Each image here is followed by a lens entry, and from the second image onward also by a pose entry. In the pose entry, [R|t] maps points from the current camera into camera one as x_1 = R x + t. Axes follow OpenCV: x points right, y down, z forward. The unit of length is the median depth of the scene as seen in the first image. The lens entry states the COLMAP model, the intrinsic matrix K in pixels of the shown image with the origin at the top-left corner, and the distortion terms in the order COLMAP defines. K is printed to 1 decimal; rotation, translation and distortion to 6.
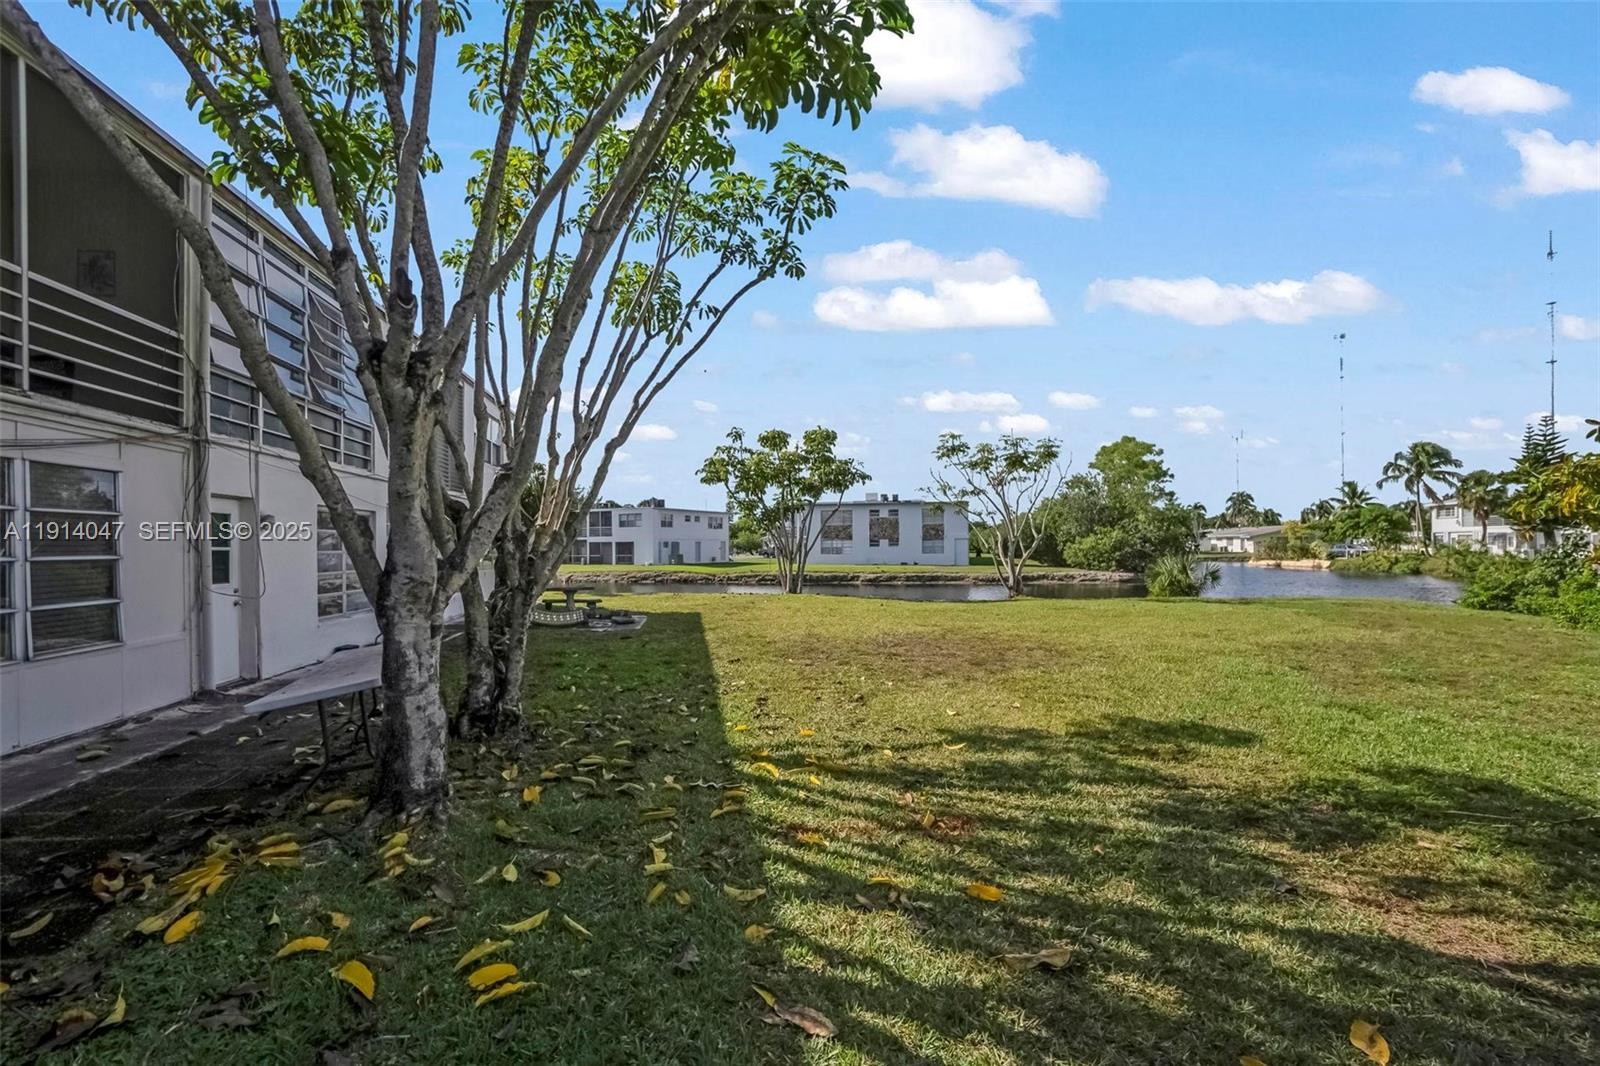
lens RADIAL K [[708.9, 0, 781.8], [0, 708.9, 535.2], [0, 0, 1]] dist [-0.055659, 0.021046]
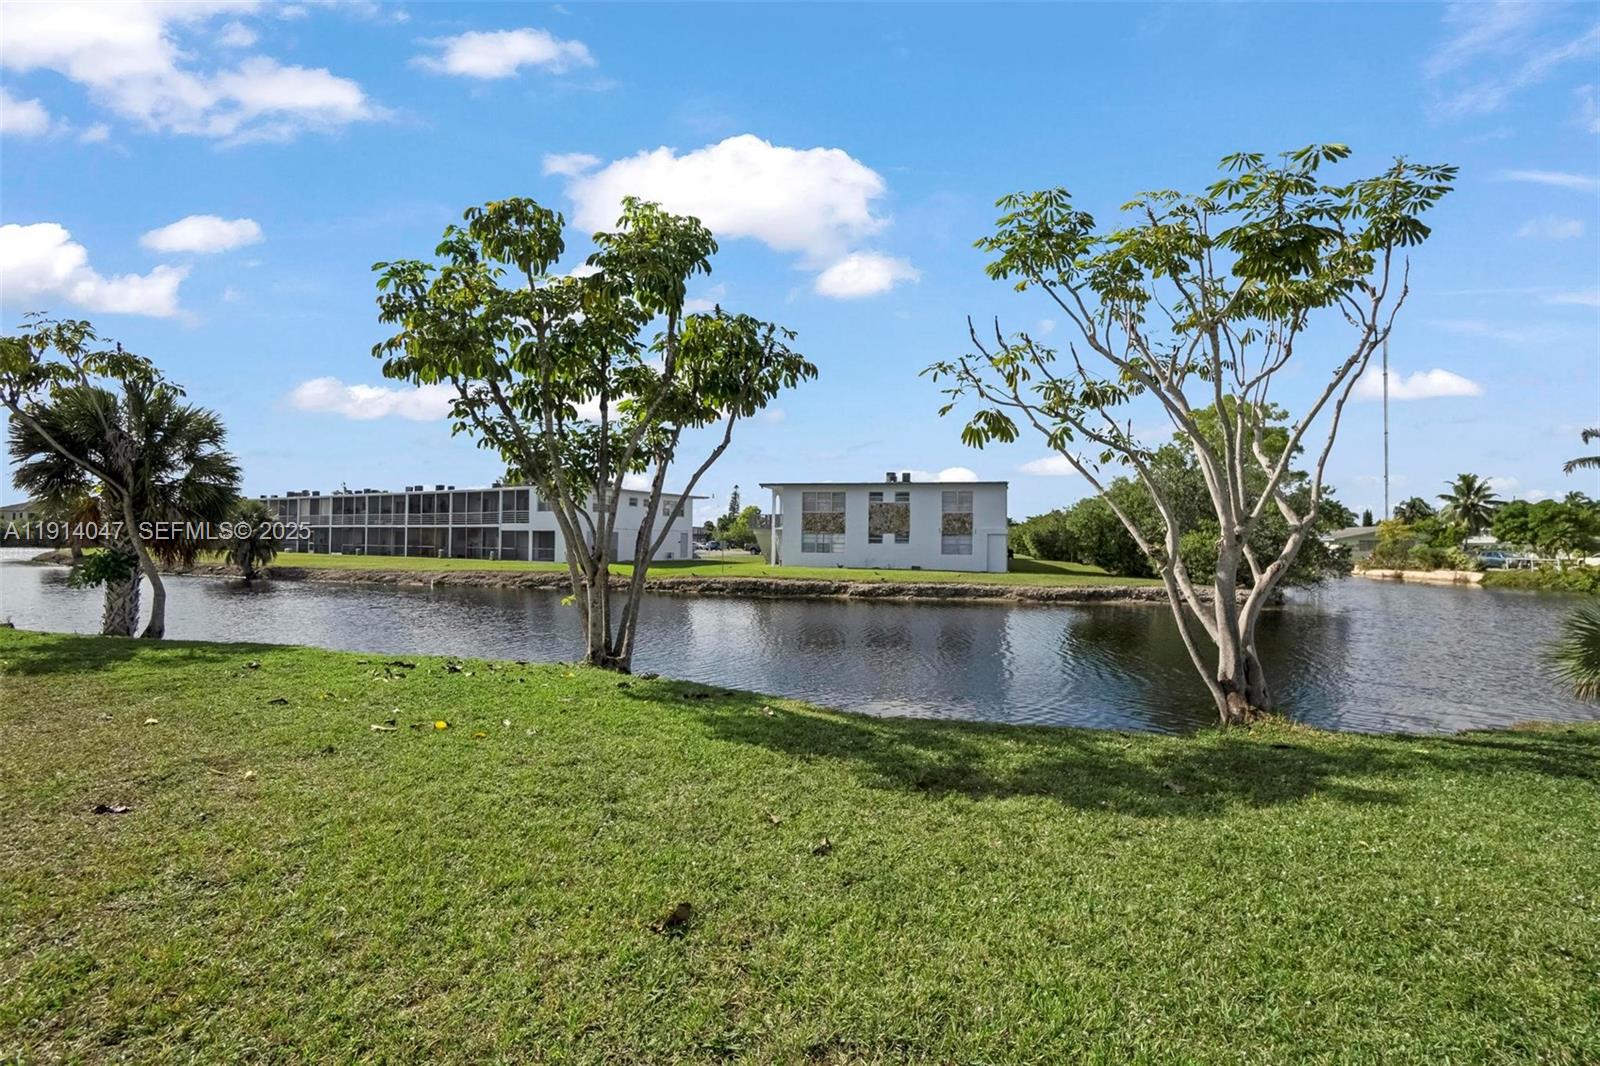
lens RADIAL K [[742.6, 0, 787.5], [0, 742.6, 521.1], [0, 0, 1]] dist [-0.058673, 0.025721]
pose [[0.999789, 0.017912, -0.010092, 0.048117], [-0.018024, 0.999776, -0.011116, 0.003510], [0.009890, 0.011295, 0.999887, 0.241103]]
